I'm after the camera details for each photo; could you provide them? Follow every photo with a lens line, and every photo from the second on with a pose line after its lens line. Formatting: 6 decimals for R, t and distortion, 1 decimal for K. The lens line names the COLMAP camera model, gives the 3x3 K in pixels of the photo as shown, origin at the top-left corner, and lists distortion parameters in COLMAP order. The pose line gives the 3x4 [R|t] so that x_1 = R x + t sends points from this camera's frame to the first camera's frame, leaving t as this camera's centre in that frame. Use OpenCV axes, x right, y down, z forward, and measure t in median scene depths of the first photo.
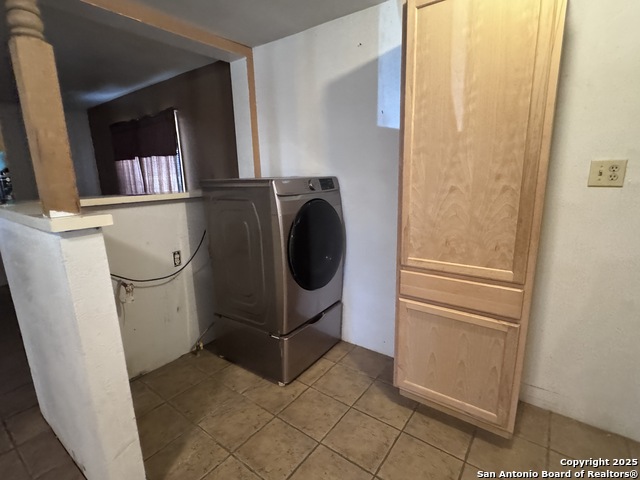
lens RADIAL K [[319.5, 0, 317.2], [0, 319.5, 241.2], [0, 0, 1]] dist [0.002249, -0.001298]
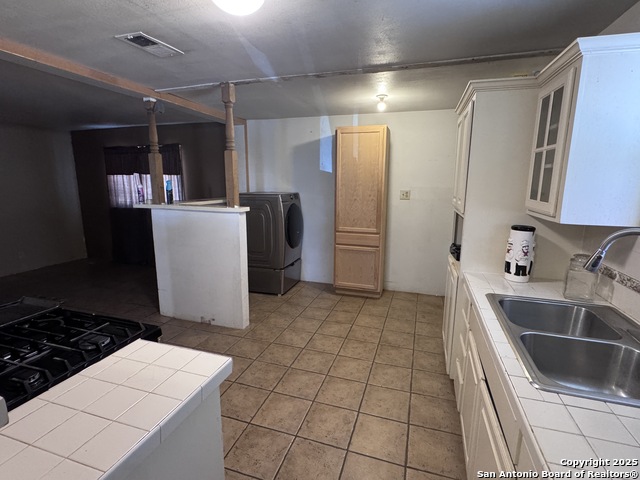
lens RADIAL K [[319.5, 0, 319.4], [0, 319.5, 239.2], [0, 0, 1]] dist [0.002249, -0.001298]
pose [[0.948274, -0.027656, 0.316247, -0.567587], [0.038423, 0.998873, -0.027860, 0.182689], [-0.315120, 0.038570, 0.948268, -1.135453]]
